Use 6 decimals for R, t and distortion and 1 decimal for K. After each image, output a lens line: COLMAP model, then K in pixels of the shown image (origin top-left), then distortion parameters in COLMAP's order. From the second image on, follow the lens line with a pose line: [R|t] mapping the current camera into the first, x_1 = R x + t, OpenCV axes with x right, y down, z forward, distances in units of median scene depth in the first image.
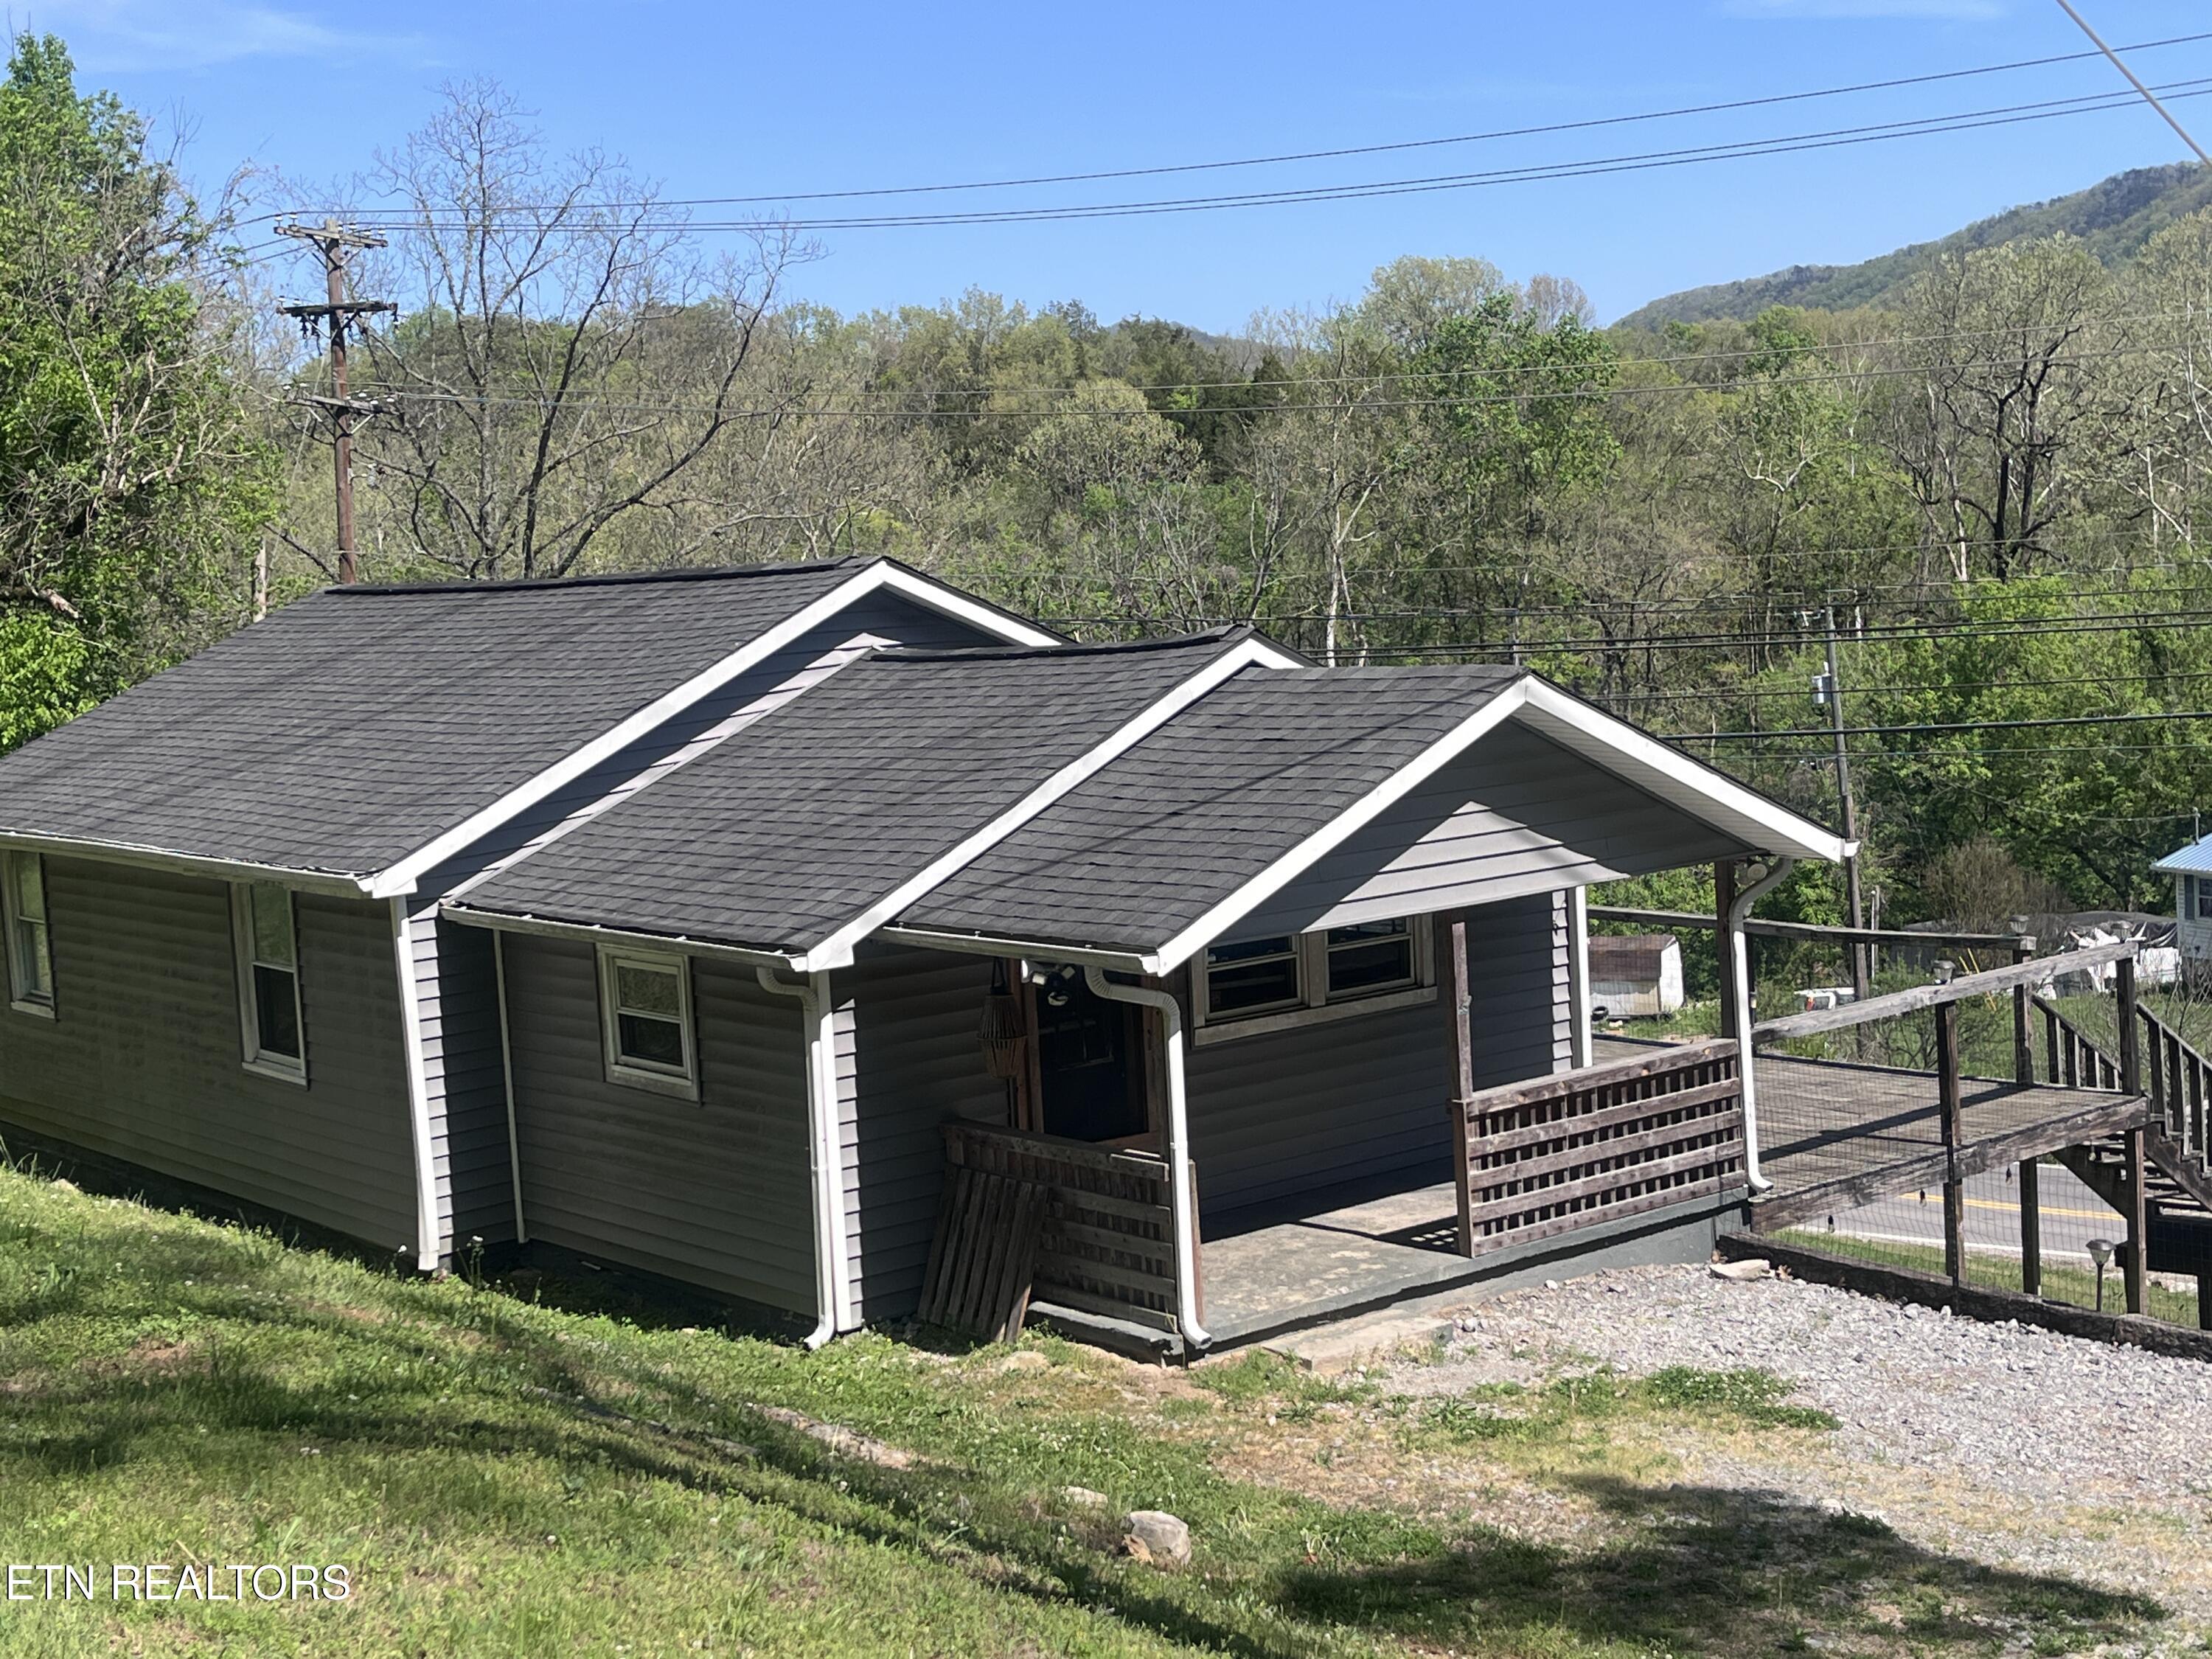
lens RADIAL K [[2897.9, 0, 1114.9], [0, 2897.9, 883.2], [0, 0, 1]] dist [0.172492, -0.382498]
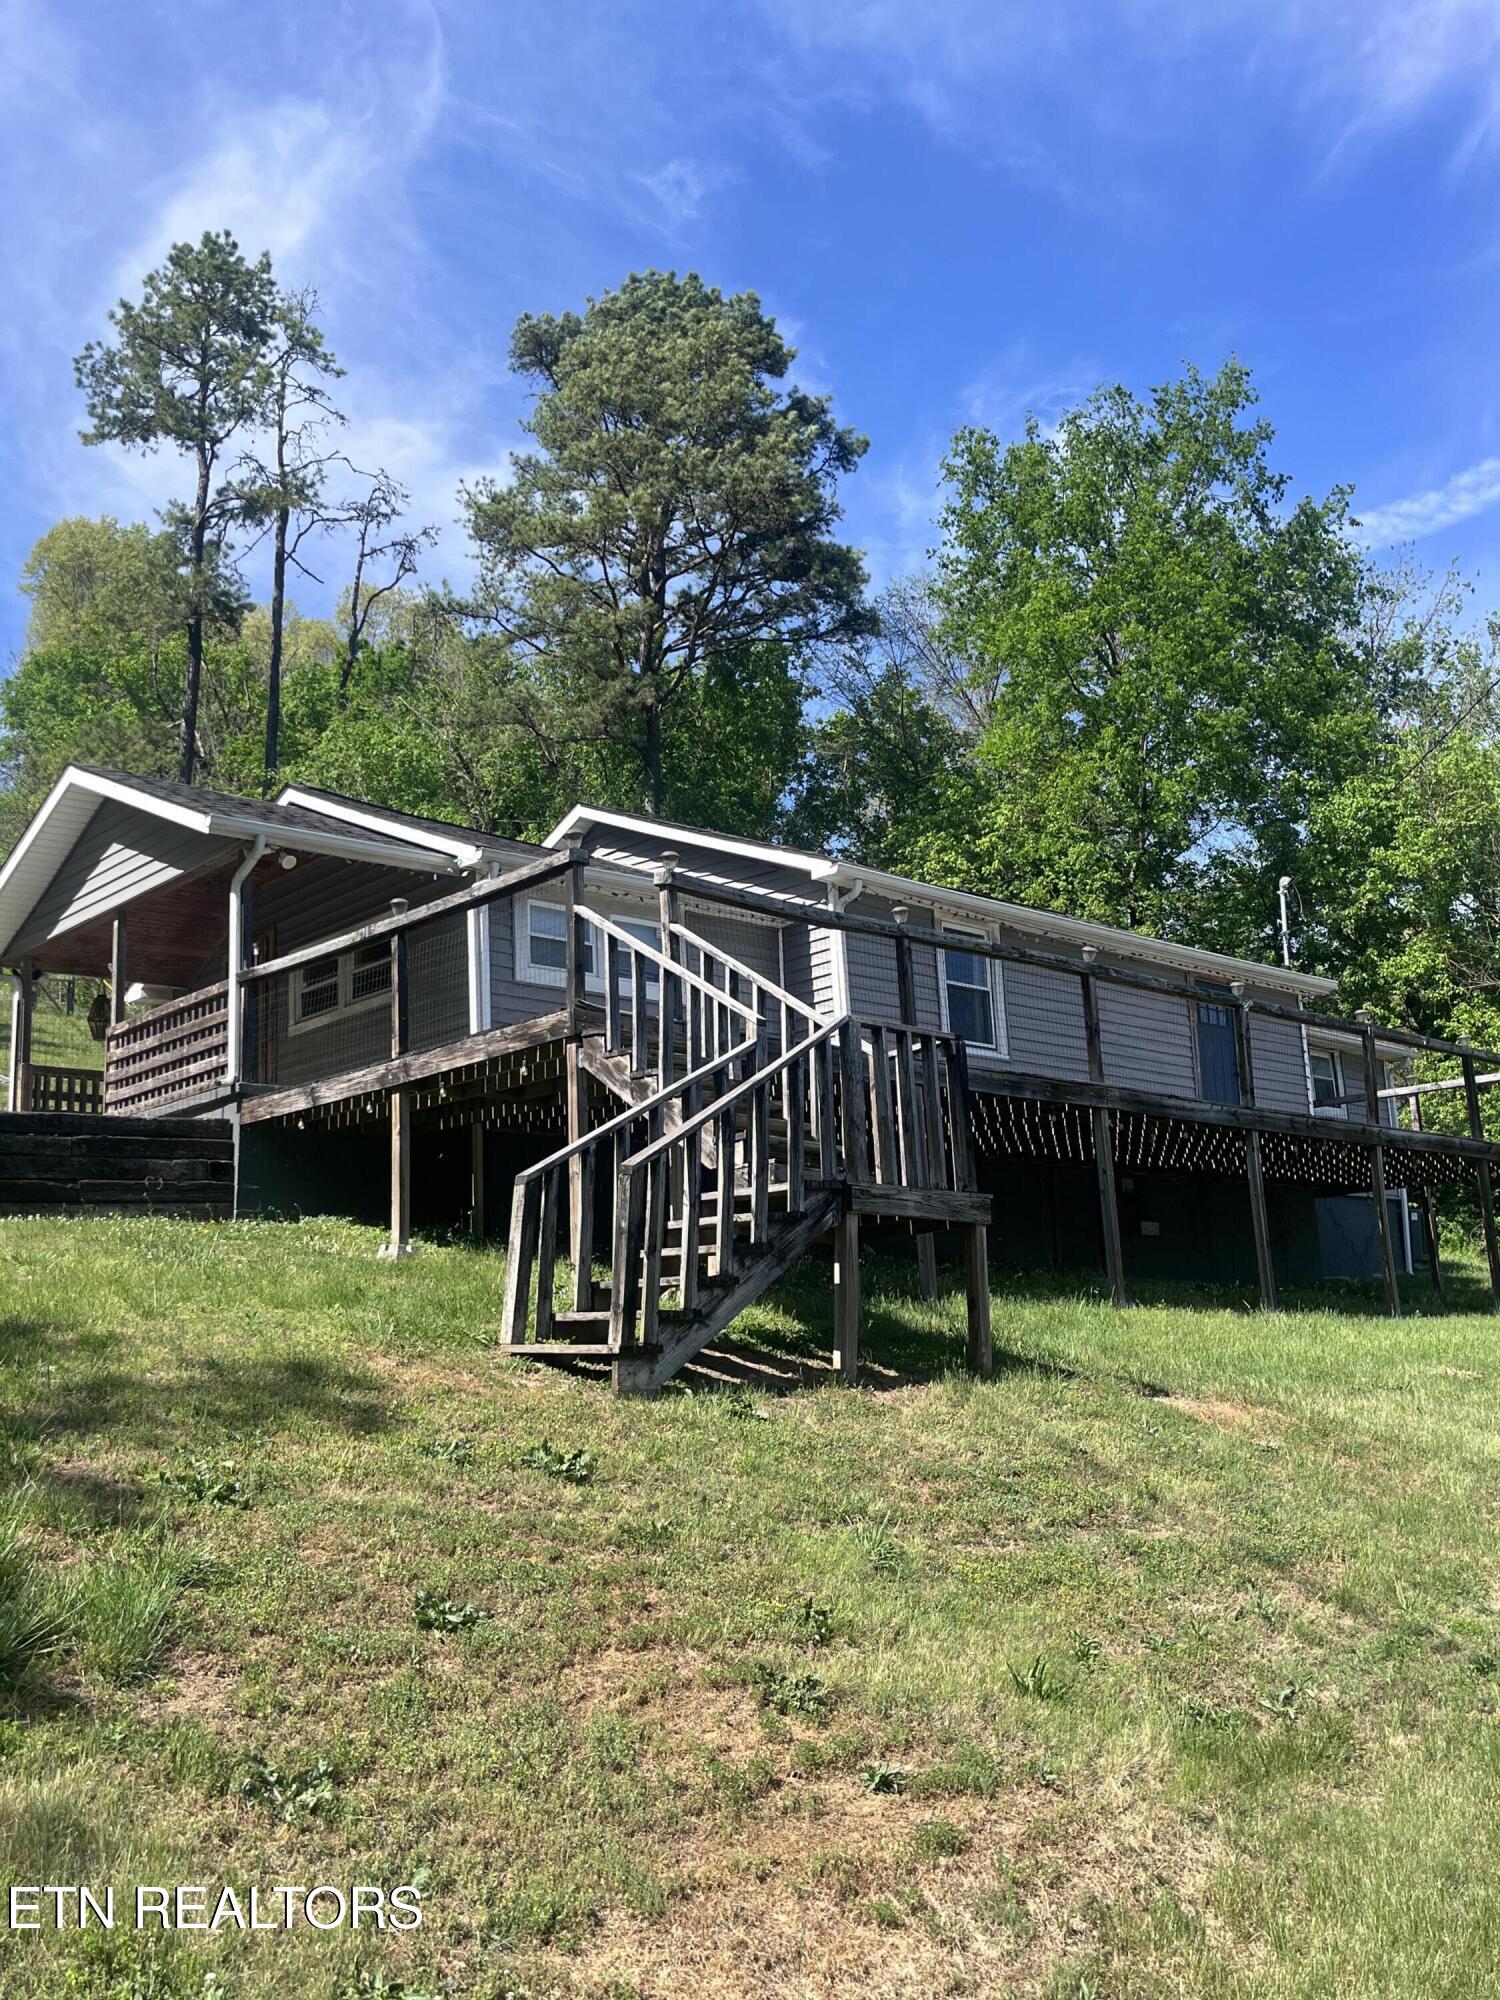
lens RADIAL K [[1845.0, 0, 750.0], [0, 1845.0, 1000.0], [0, 0, 1]] dist [0.073121, -0.127224]
pose [[0.088948, -0.151098, -0.984509, 1.053989], [-0.075156, 0.984591, -0.157901, 0.175980], [0.993197, 0.088037, 0.076222, 1.136698]]
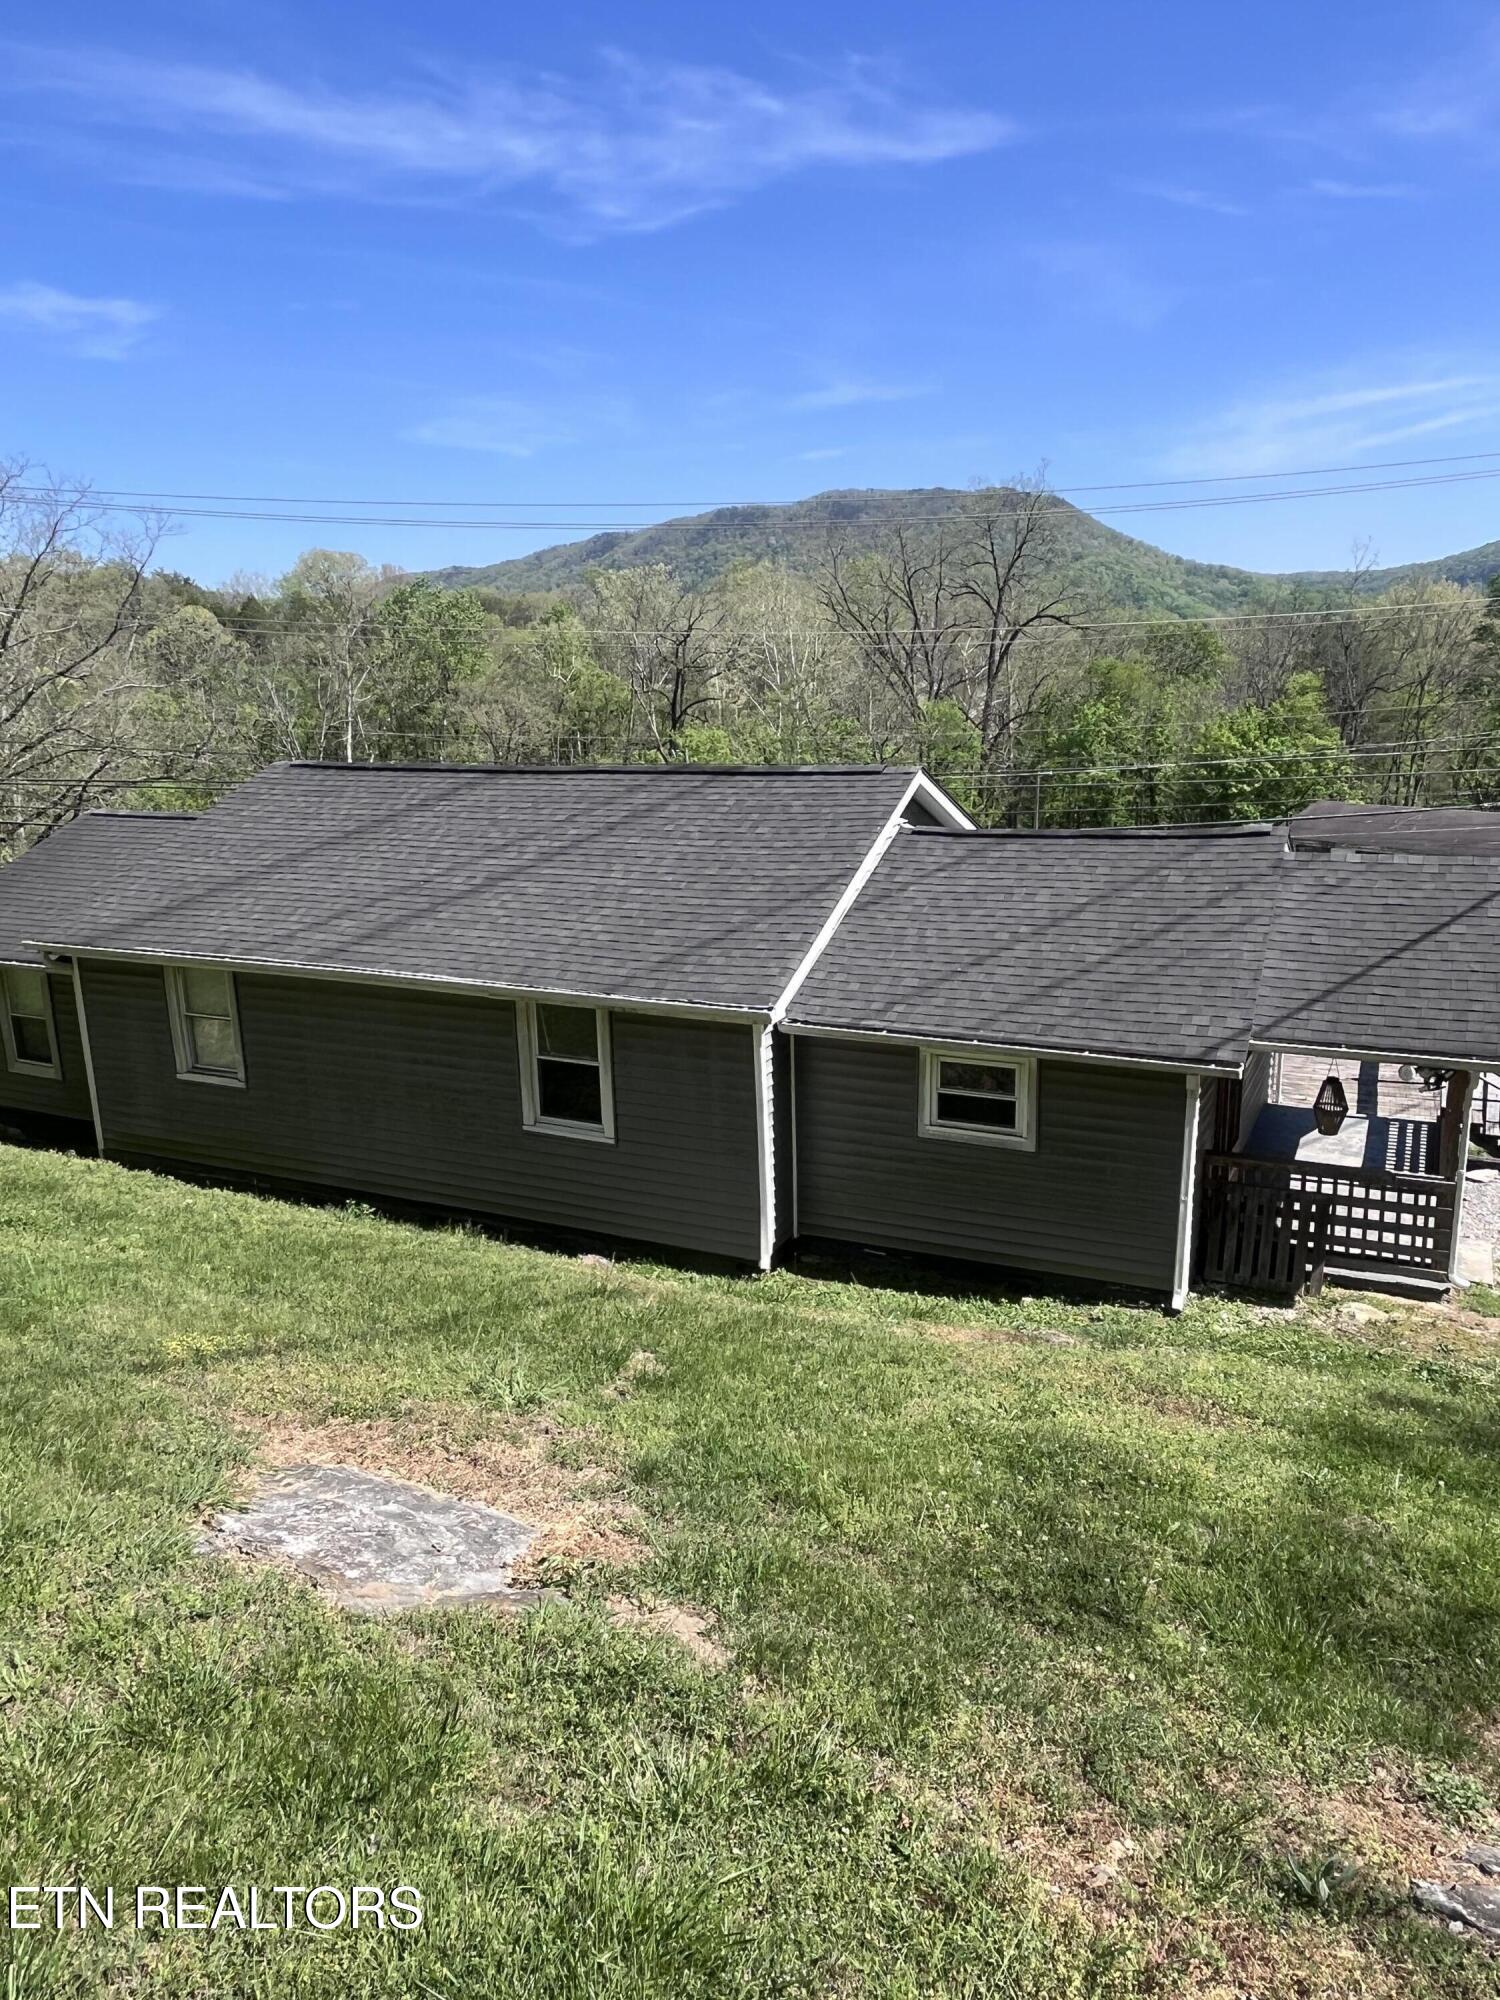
lens RADIAL K [[1319.0, 0, 750.0], [0, 1319.0, 1000.0], [0, 0, 1]] dist [0.035284, -0.061482]
pose [[0.895225, -0.068026, 0.440391, -0.548467], [0.019297, 0.993270, 0.114202, -0.080371], [-0.445196, -0.093738, 0.890513, 0.449159]]
